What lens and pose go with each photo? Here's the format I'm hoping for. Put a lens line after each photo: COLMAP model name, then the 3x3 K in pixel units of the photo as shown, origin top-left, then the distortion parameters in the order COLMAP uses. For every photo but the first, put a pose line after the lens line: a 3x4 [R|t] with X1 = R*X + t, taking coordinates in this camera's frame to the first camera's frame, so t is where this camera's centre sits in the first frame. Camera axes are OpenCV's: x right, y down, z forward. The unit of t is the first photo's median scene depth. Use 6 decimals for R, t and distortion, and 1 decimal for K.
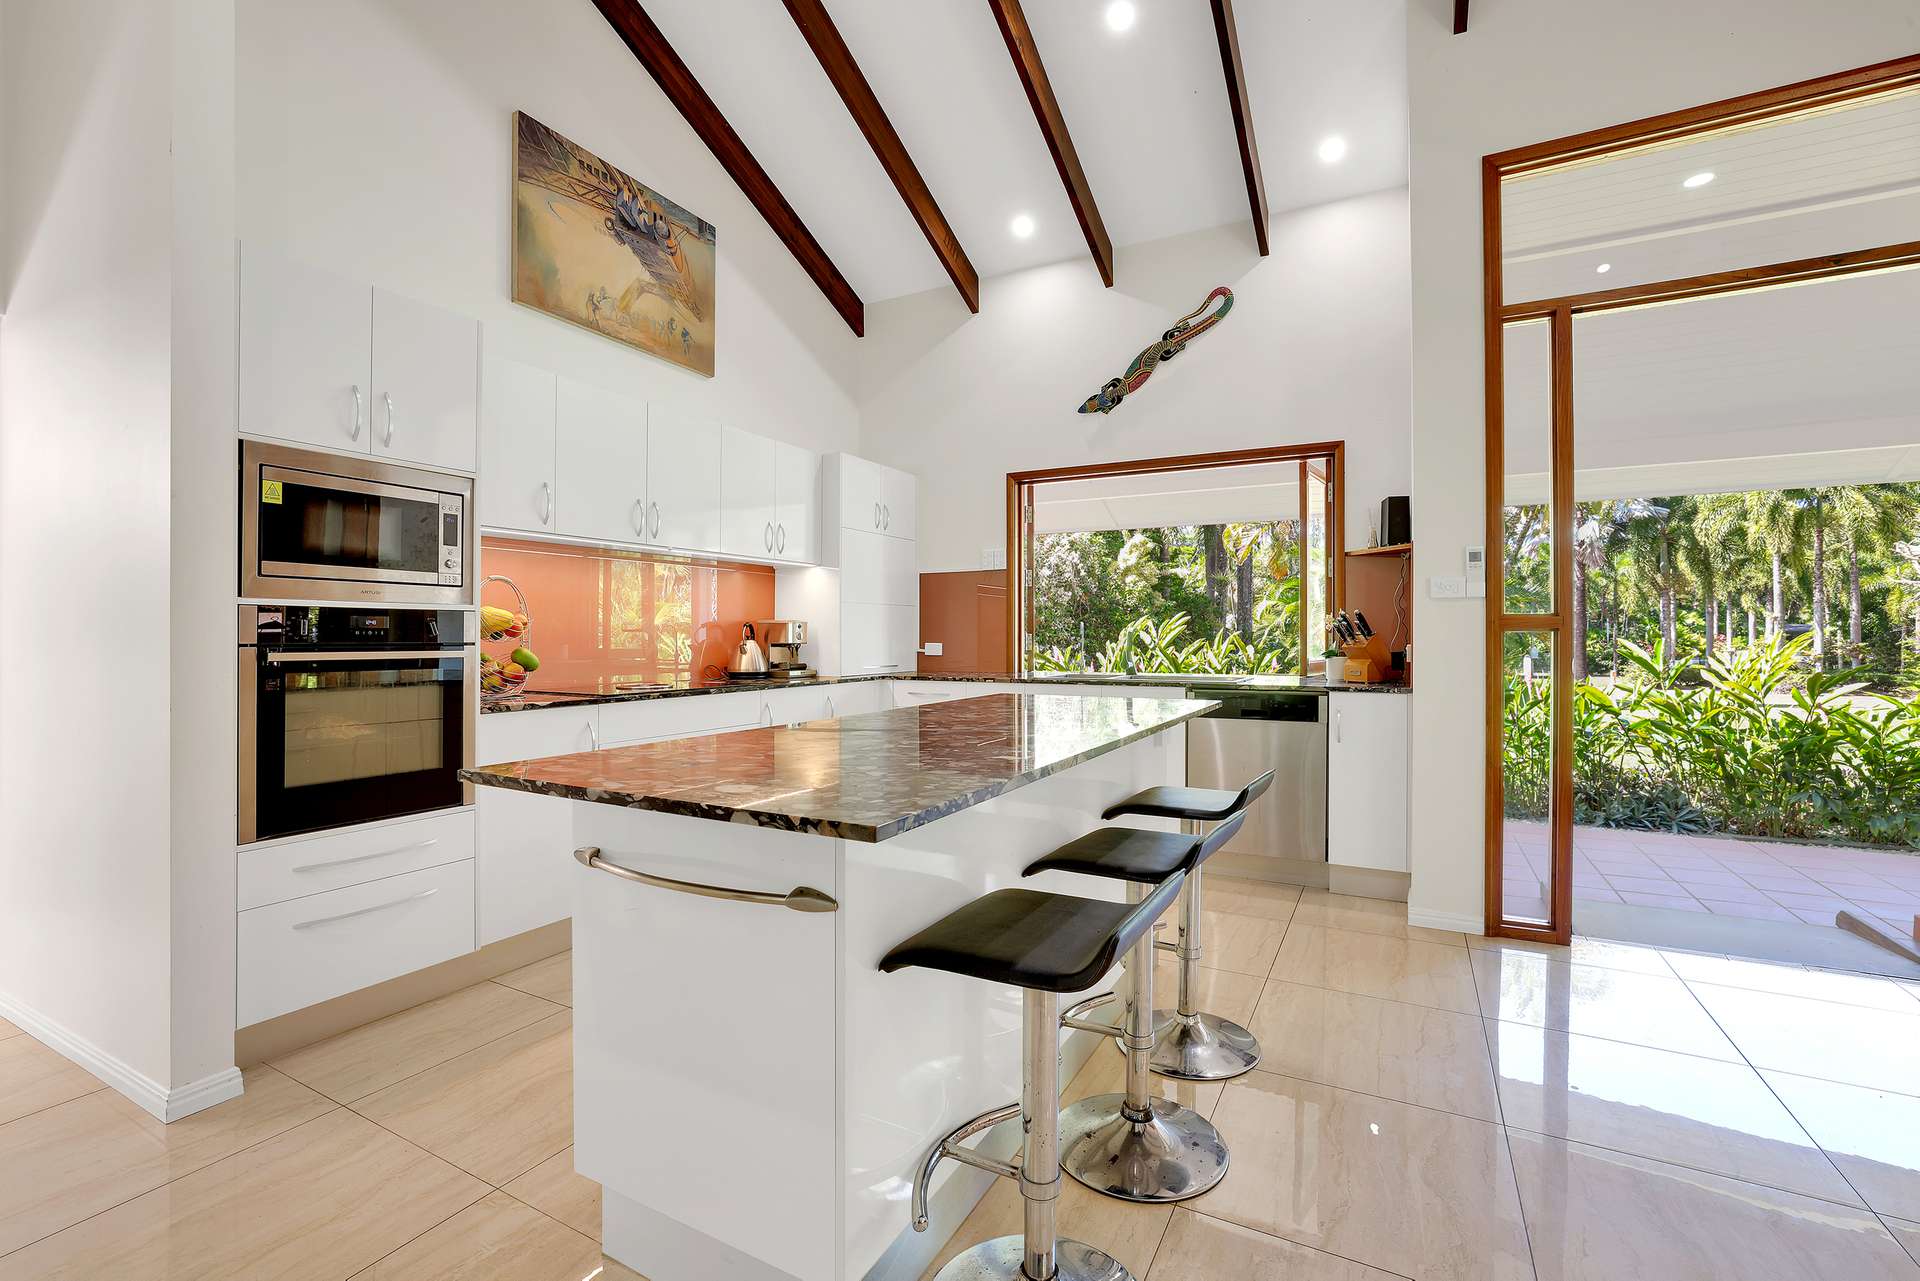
lens RADIAL K [[831.4, 0, 972.2], [0, 831.4, 637.7], [0, 0, 1]] dist [-0.011088, 0.000117]
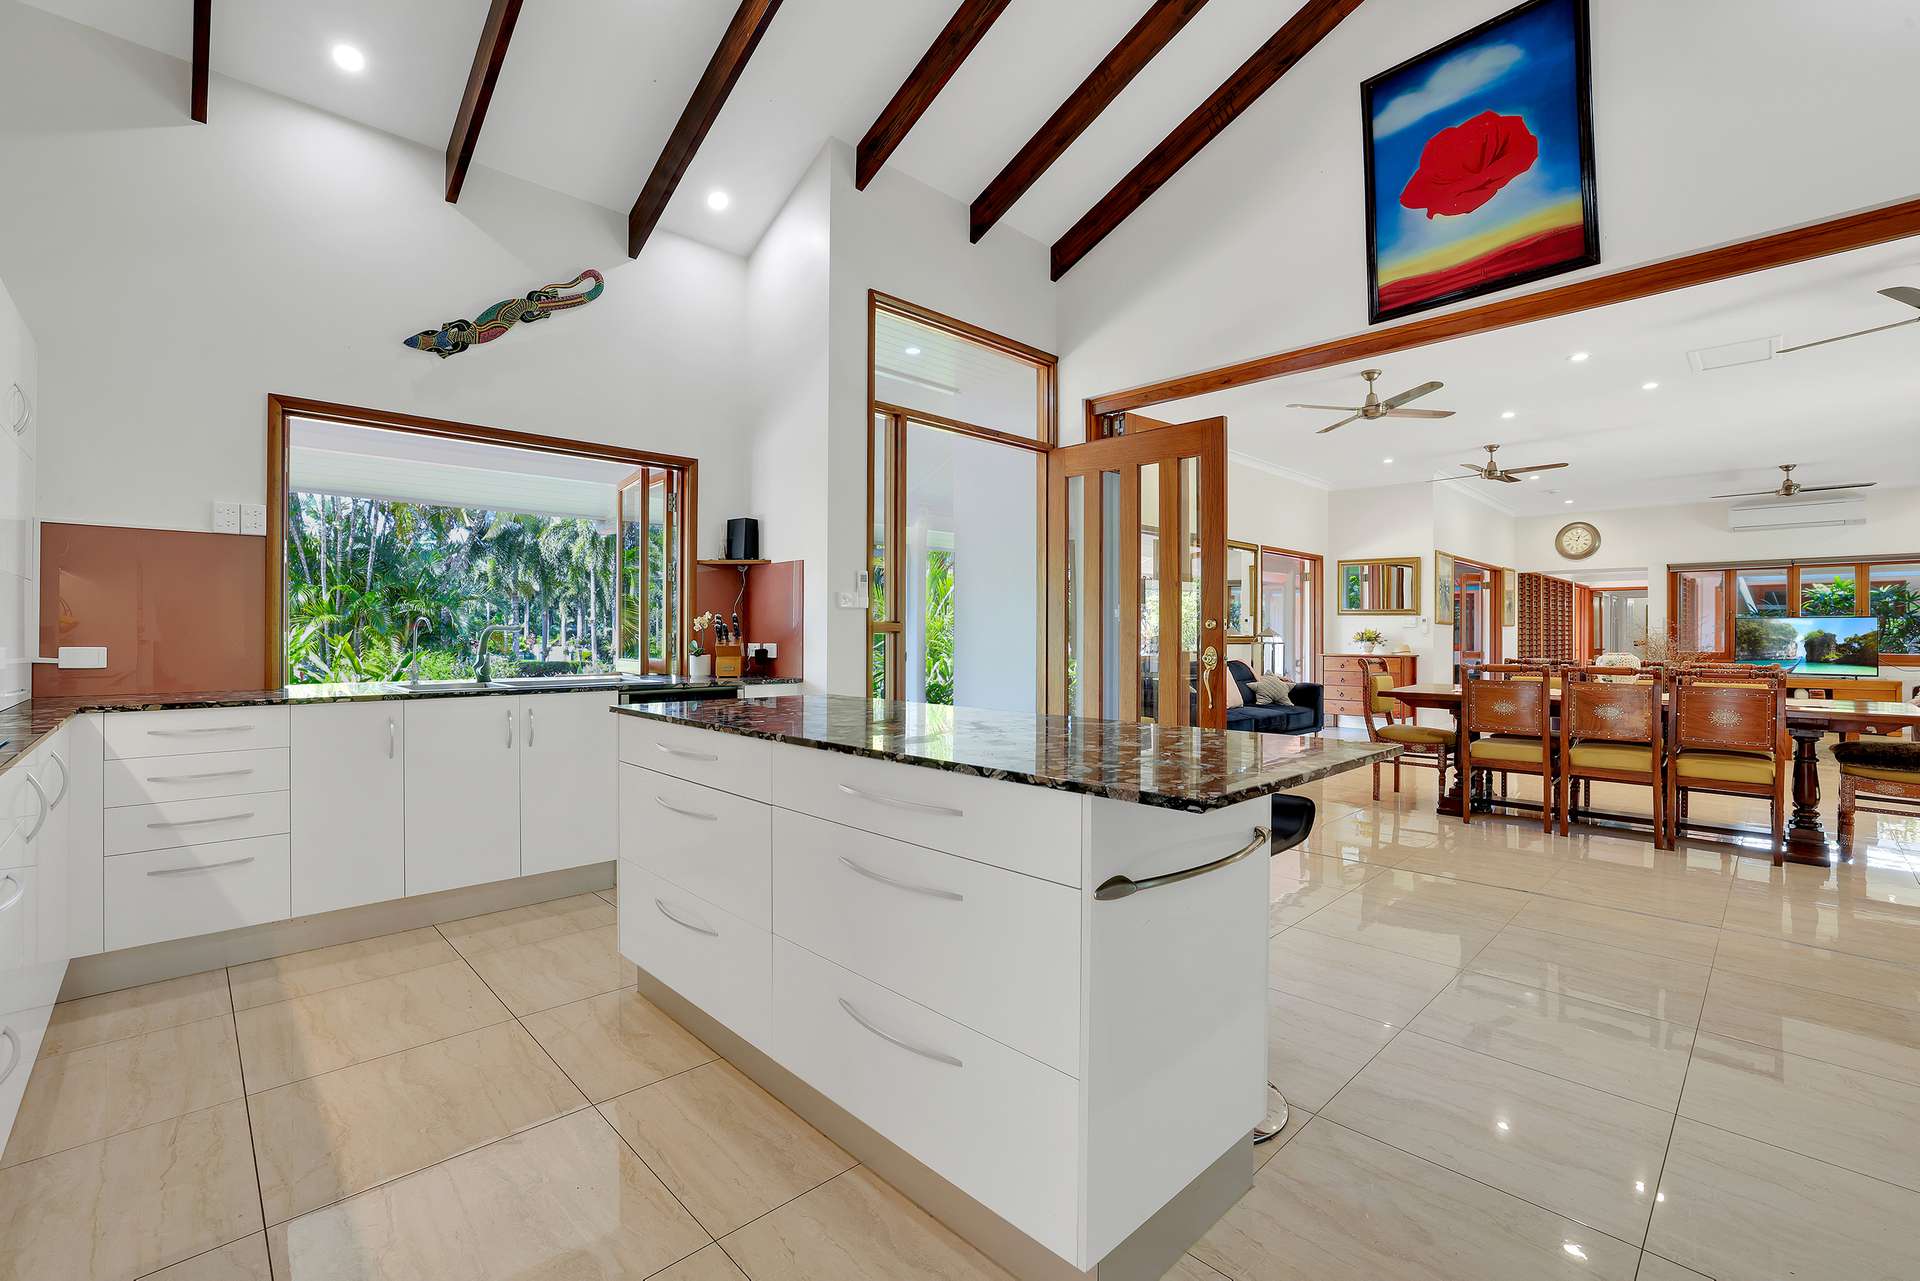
lens RADIAL K [[831.4, 0, 955.5], [0, 831.4, 635.3], [0, 0, 1]] dist [-0.011088, 0.000117]
pose [[0.331193, 0.001129, 0.943562, -0.448793], [-0.001489, 0.999999, -0.000674, -0.002621], [-0.943562, -0.001182, 0.331194, 0.285135]]
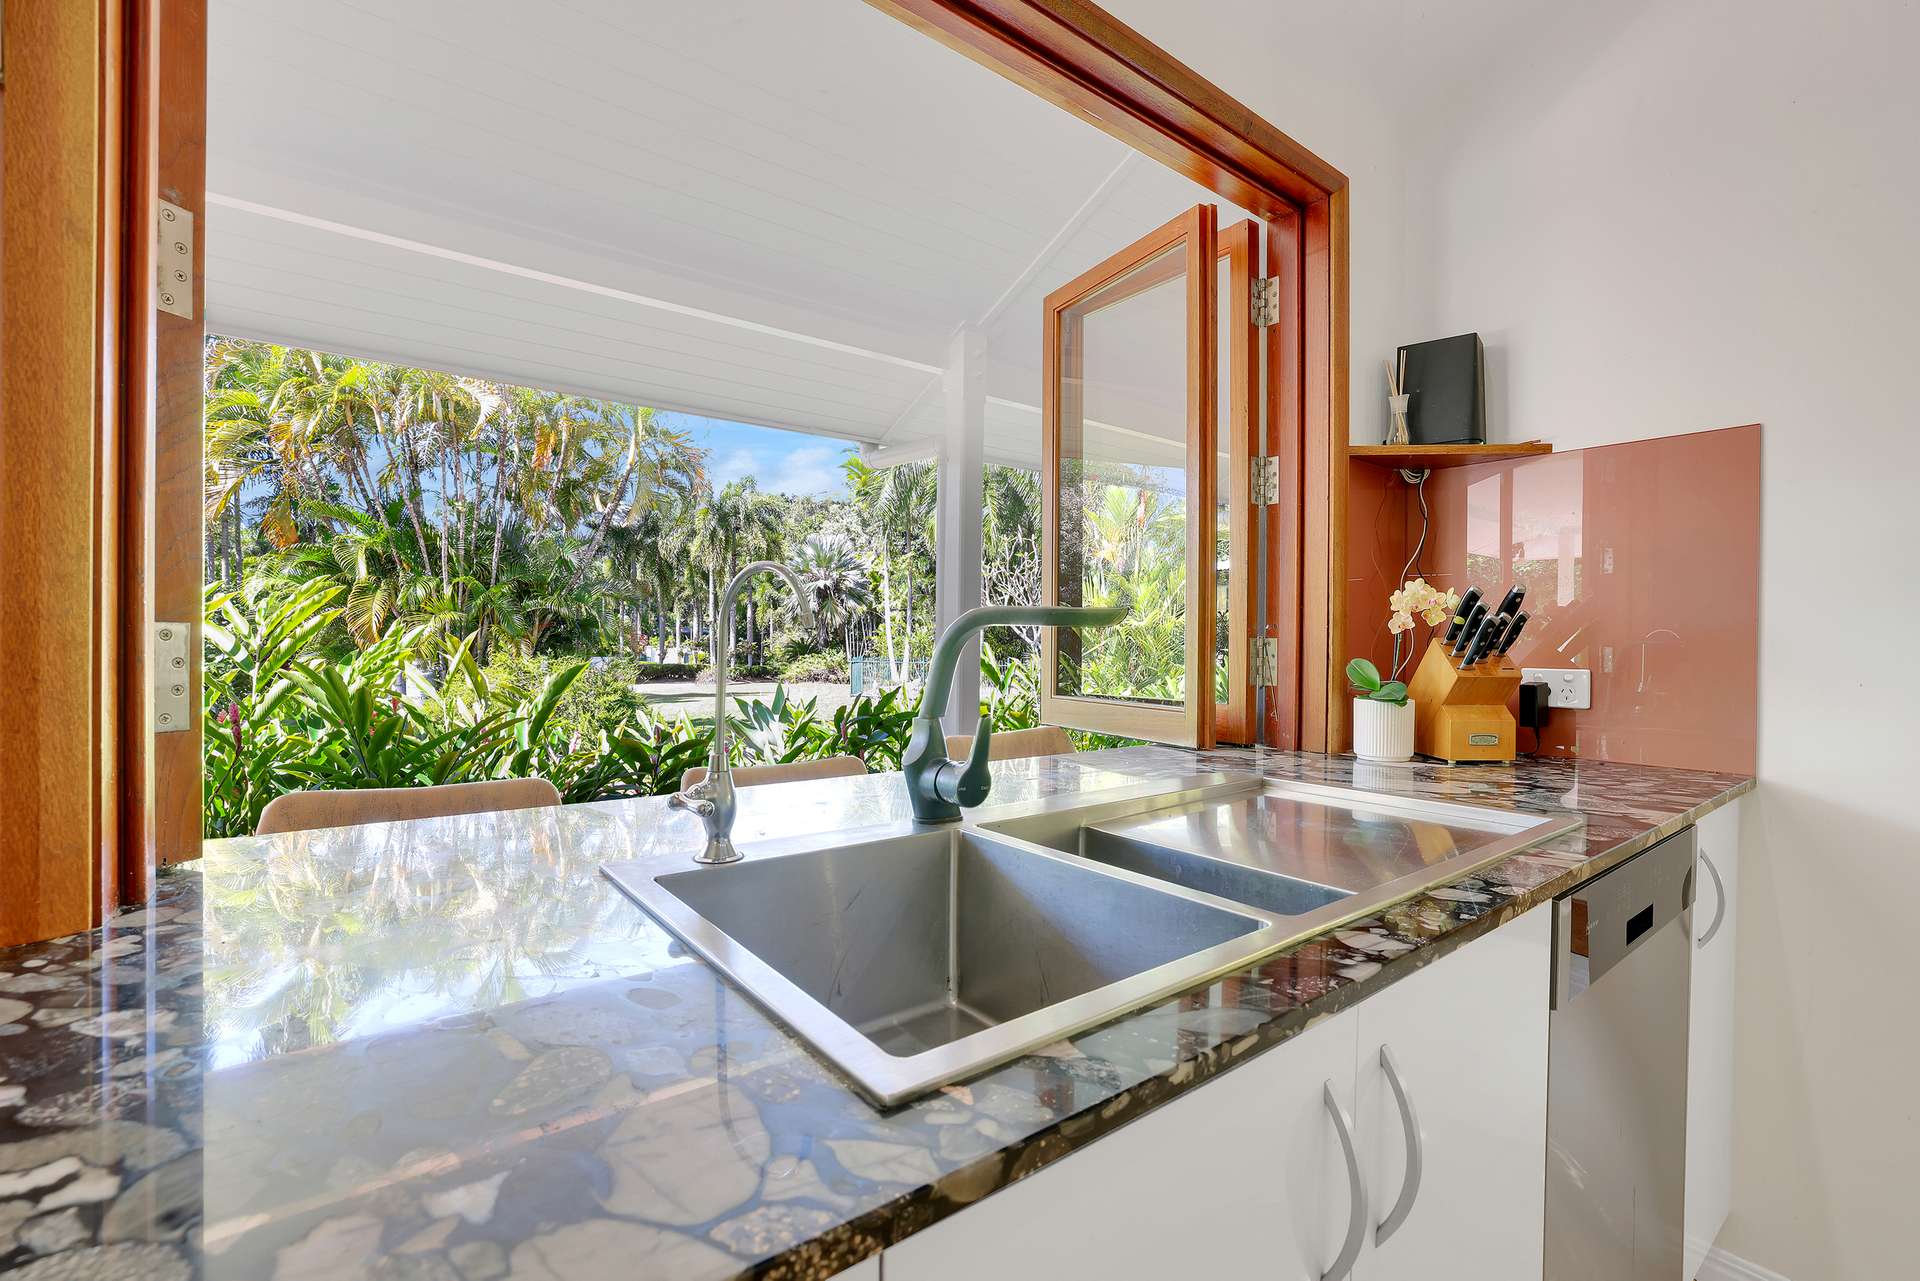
lens RADIAL K [[831.4, 0, 963.9], [0, 831.4, 644.5], [0, 0, 1]] dist [-0.011088, 0.000117]
pose [[0.422365, -0.002730, 0.906422, -0.003894], [-0.007843, 0.999947, 0.006666, -0.004164], [-0.906392, -0.009925, 0.422321, 0.931345]]
